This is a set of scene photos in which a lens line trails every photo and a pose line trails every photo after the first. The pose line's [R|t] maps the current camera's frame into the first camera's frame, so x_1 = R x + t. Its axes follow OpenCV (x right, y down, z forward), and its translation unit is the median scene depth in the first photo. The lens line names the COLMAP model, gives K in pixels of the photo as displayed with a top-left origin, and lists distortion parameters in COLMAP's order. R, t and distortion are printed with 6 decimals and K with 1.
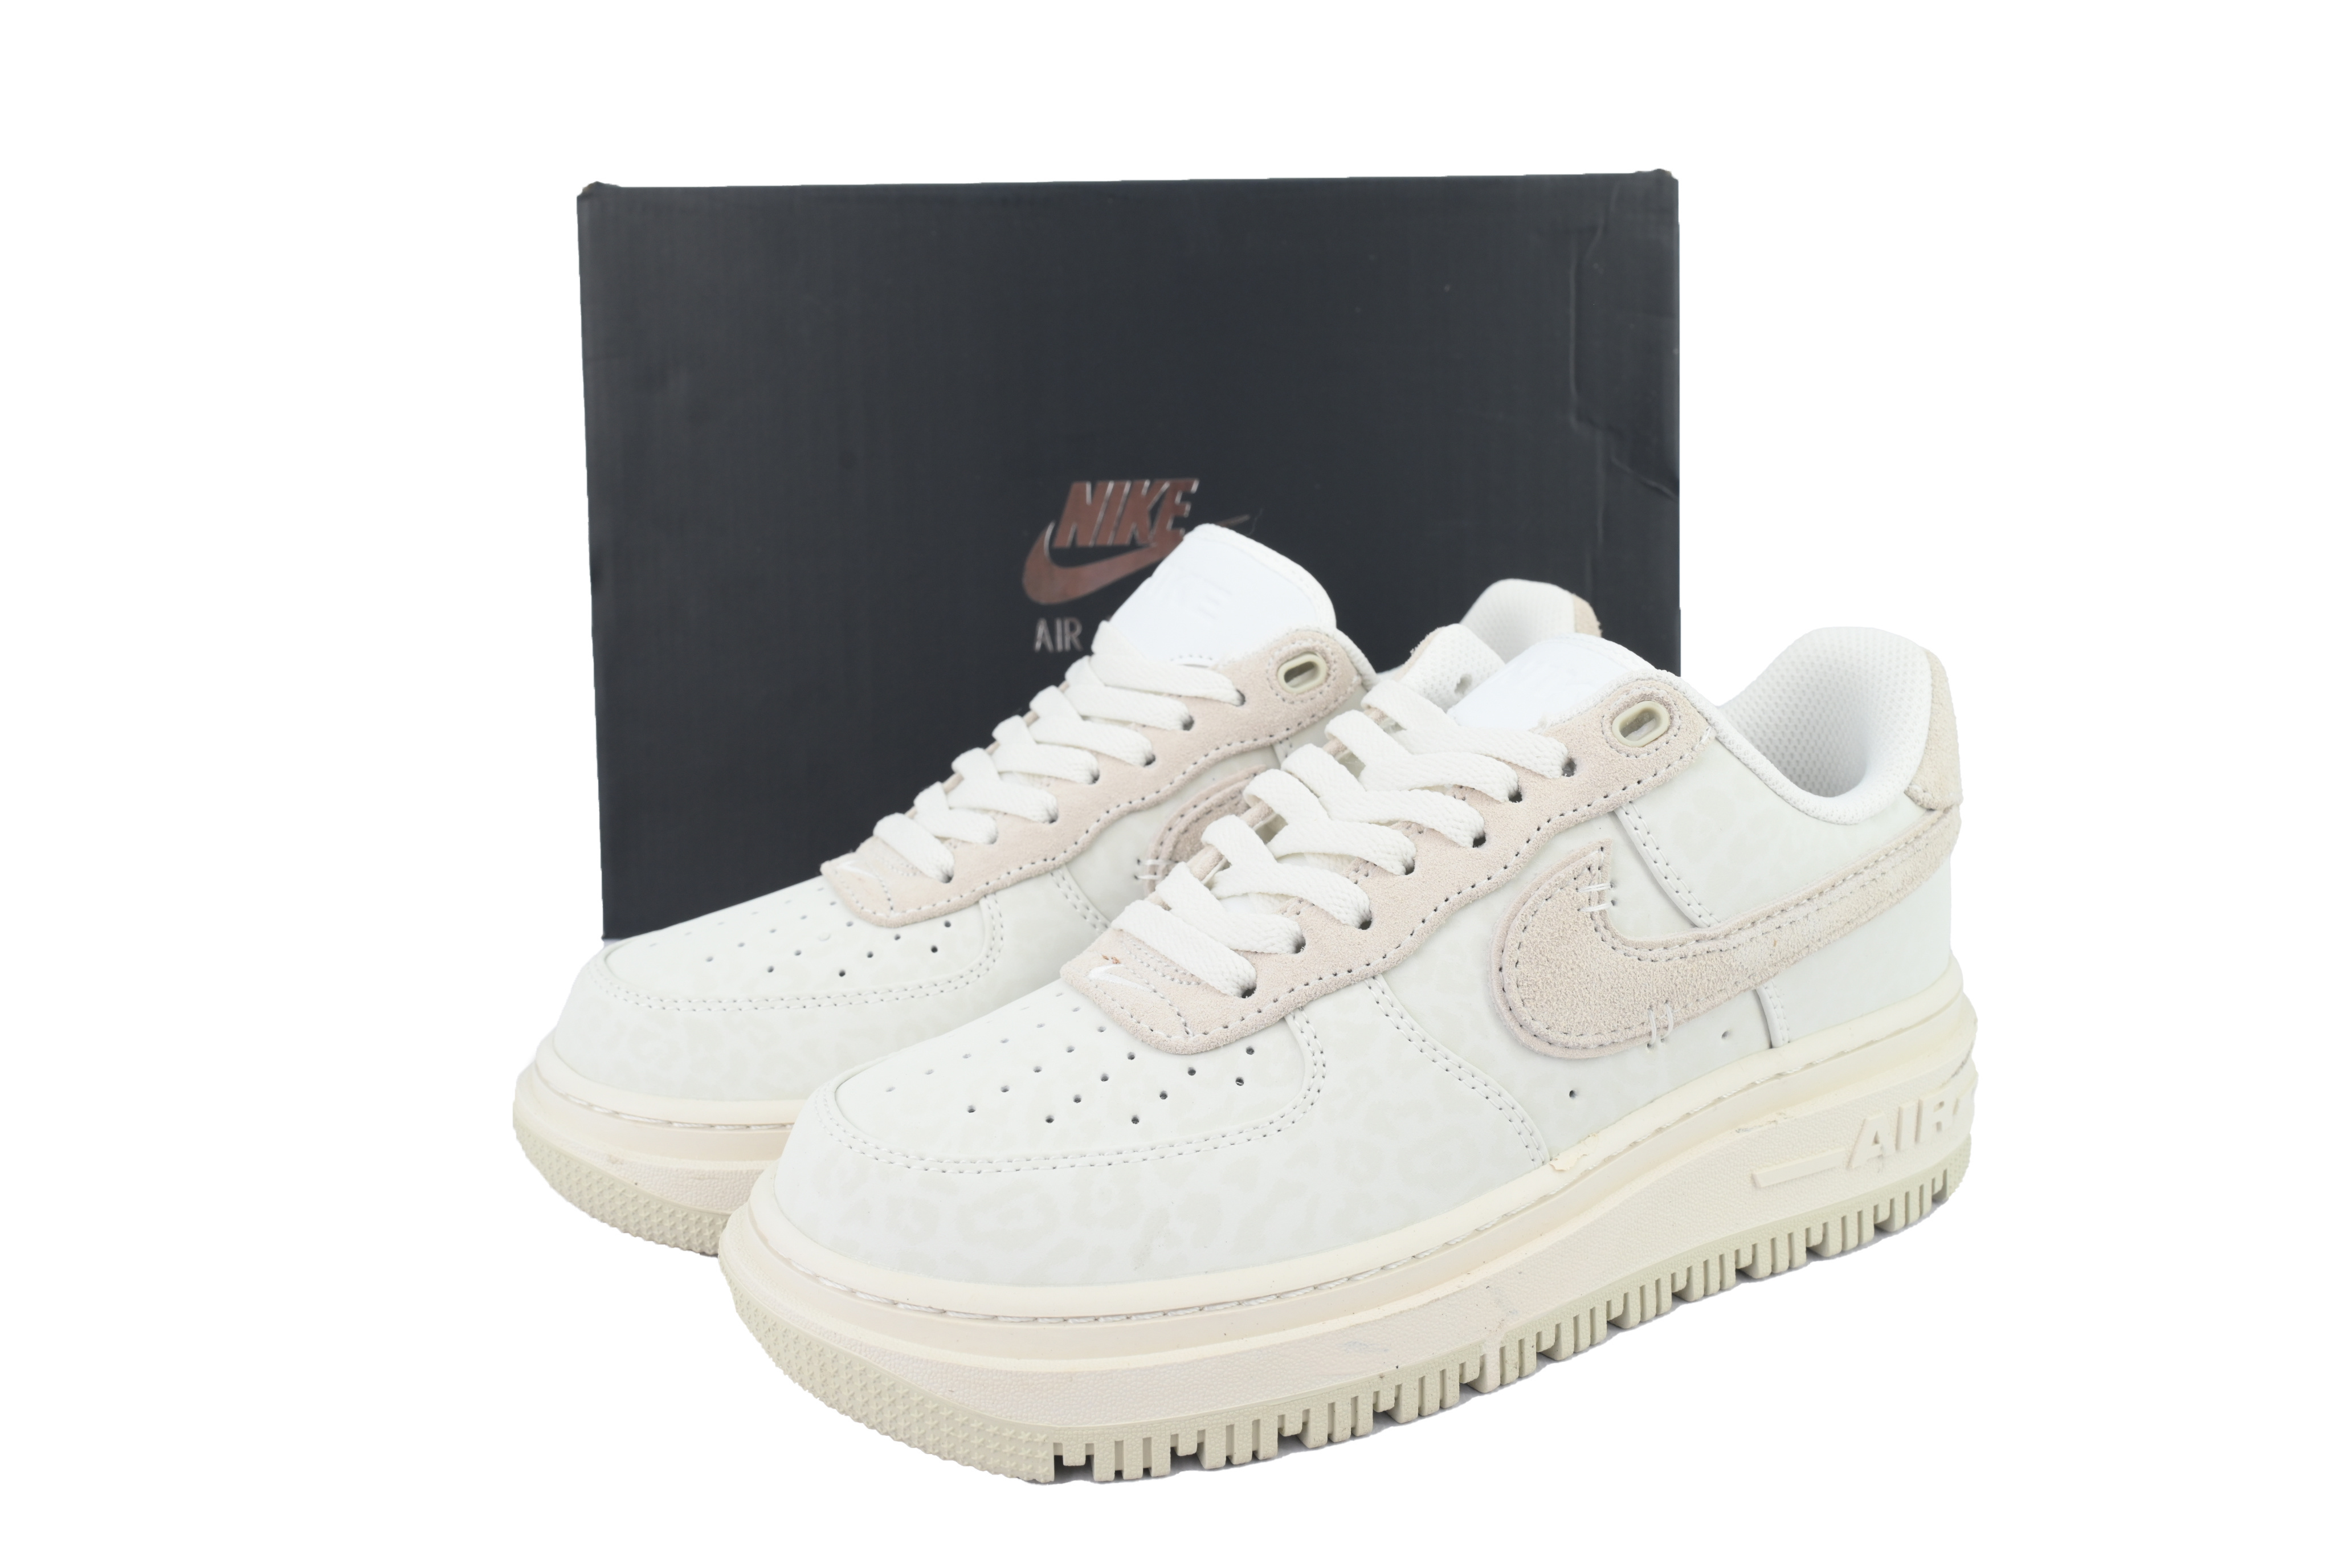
lens RADIAL K [[1914.0, 0, 1176.0], [0, 1914.0, 784.0], [0, 0, 1]] dist [-0.034007, 0.001171]
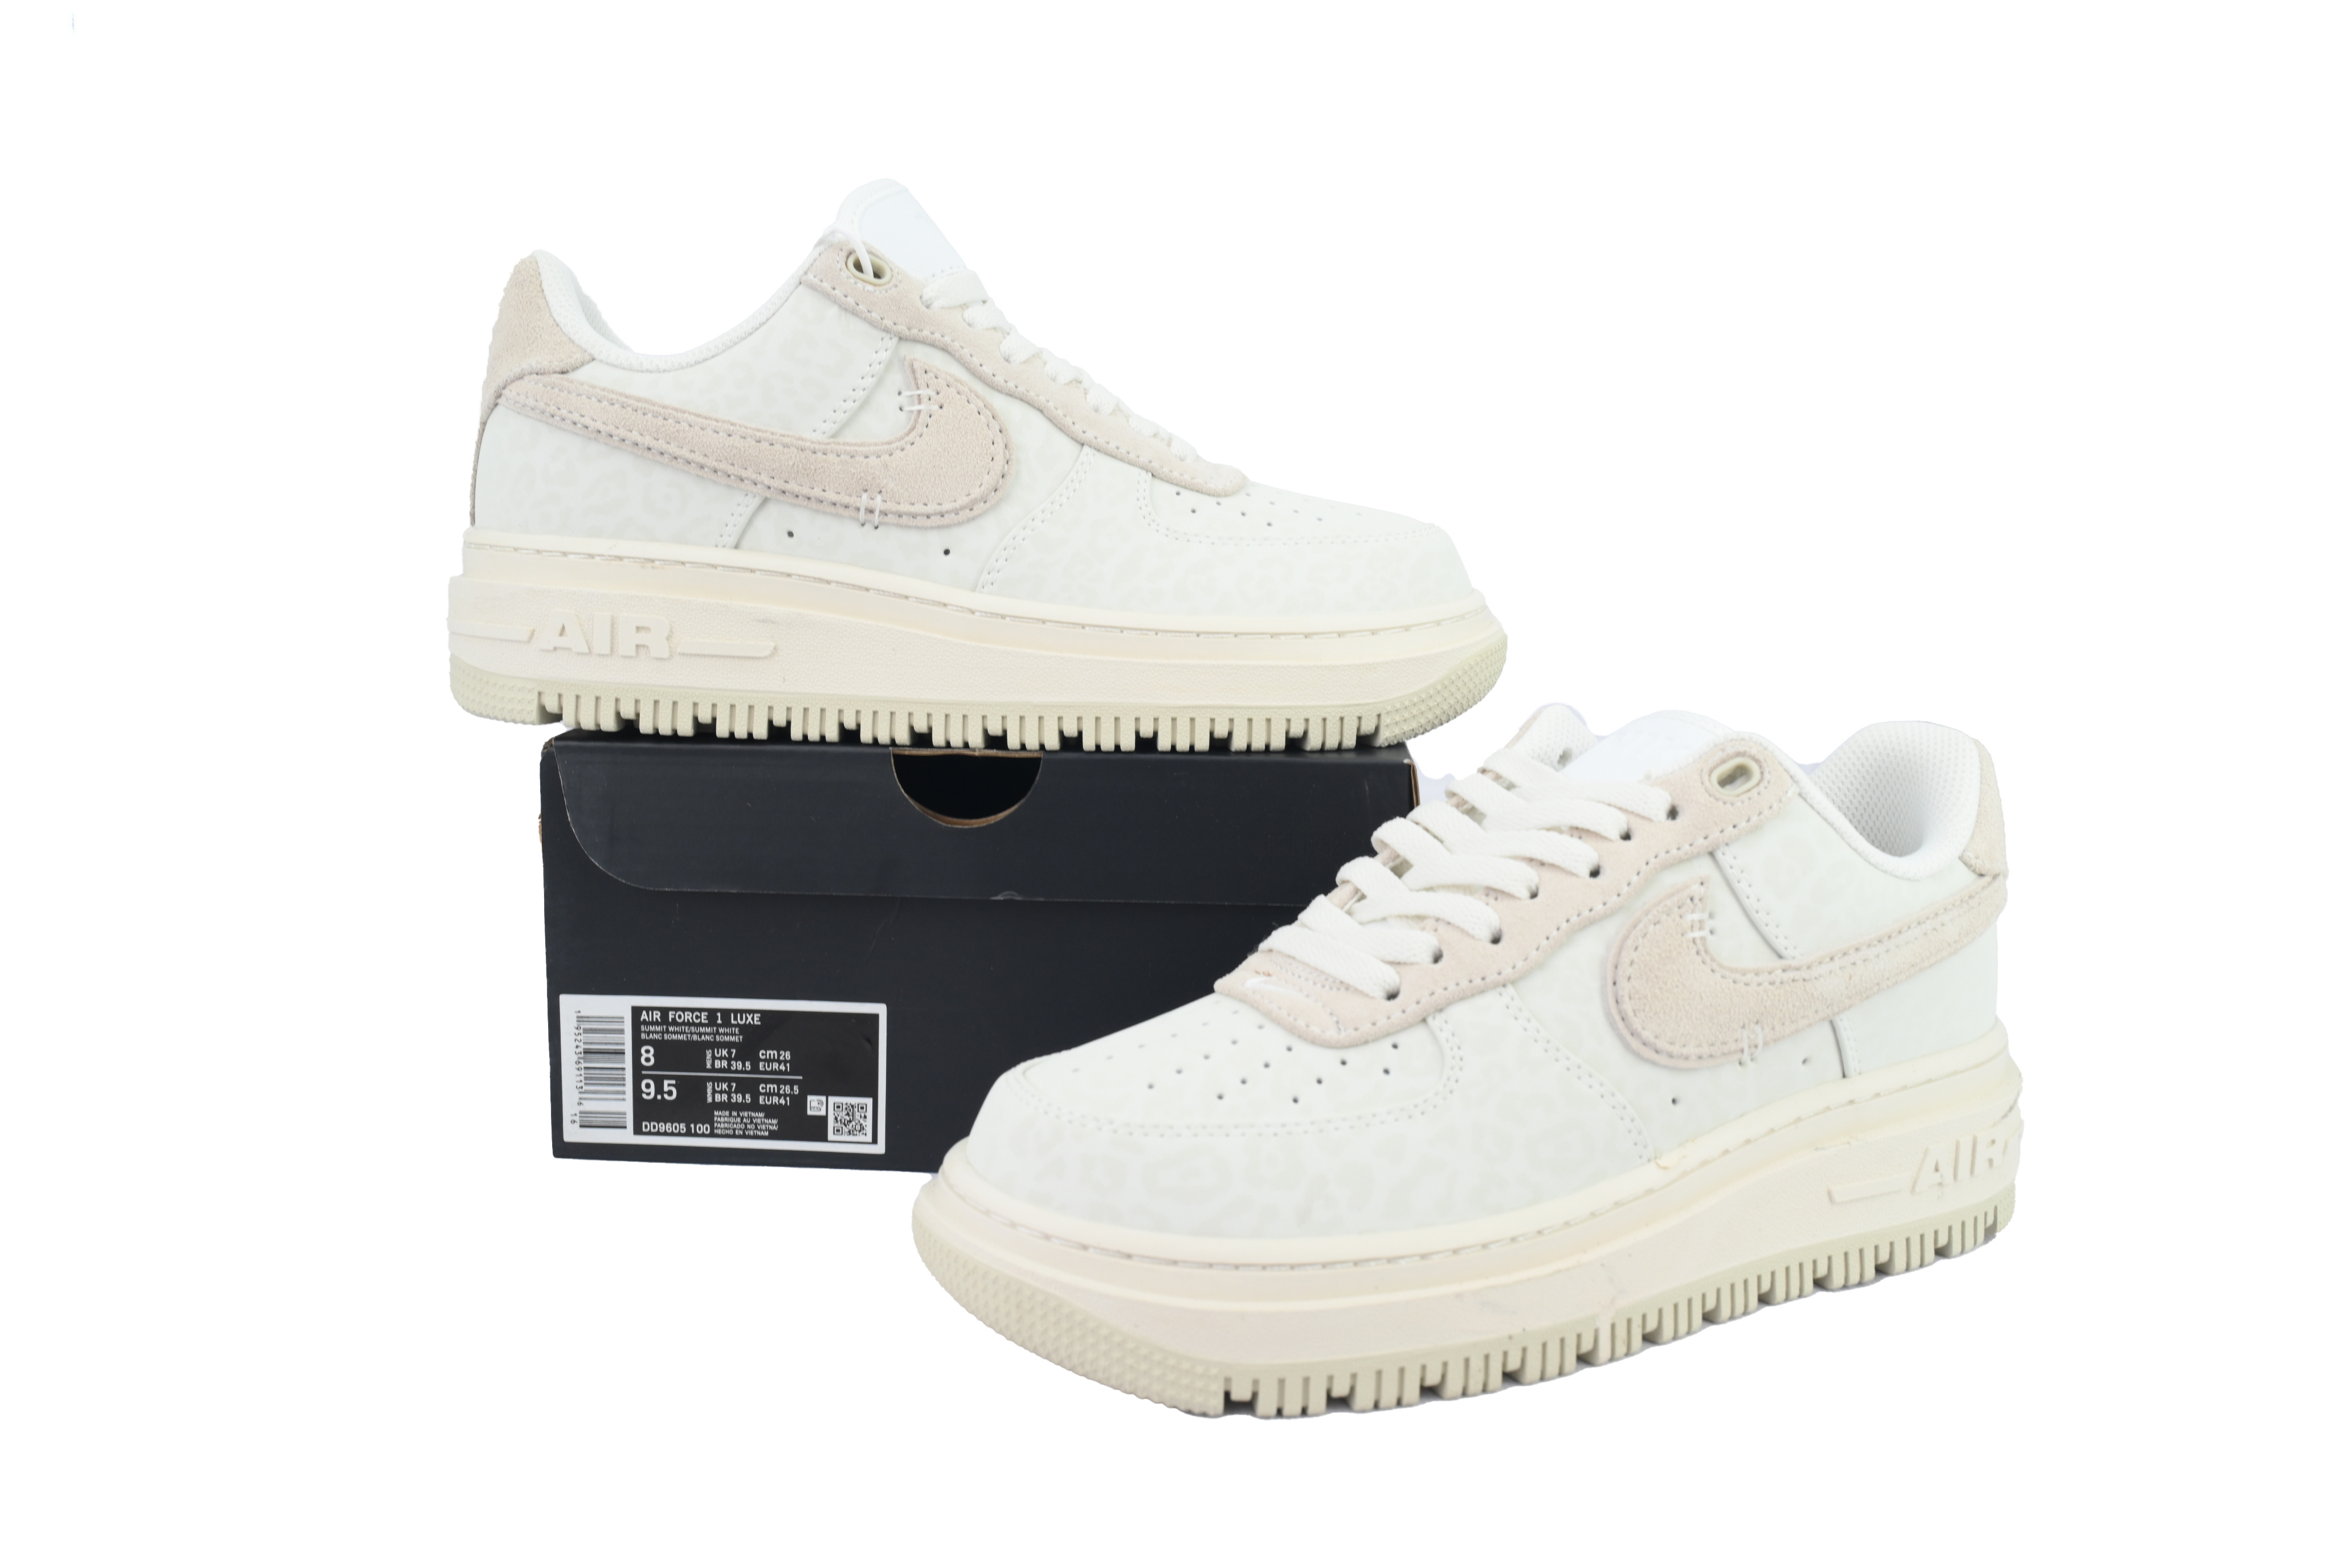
lens RADIAL K [[1914.0, 0, 1176.0], [0, 1914.0, 784.0], [0, 0, 1]] dist [-0.034007, 0.001171]
pose [[0.999380, 0.034532, 0.006803, -0.100441], [-0.033619, 0.993813, -0.105855, 0.105965], [-0.010416, 0.105561, 0.994358, -0.135474]]
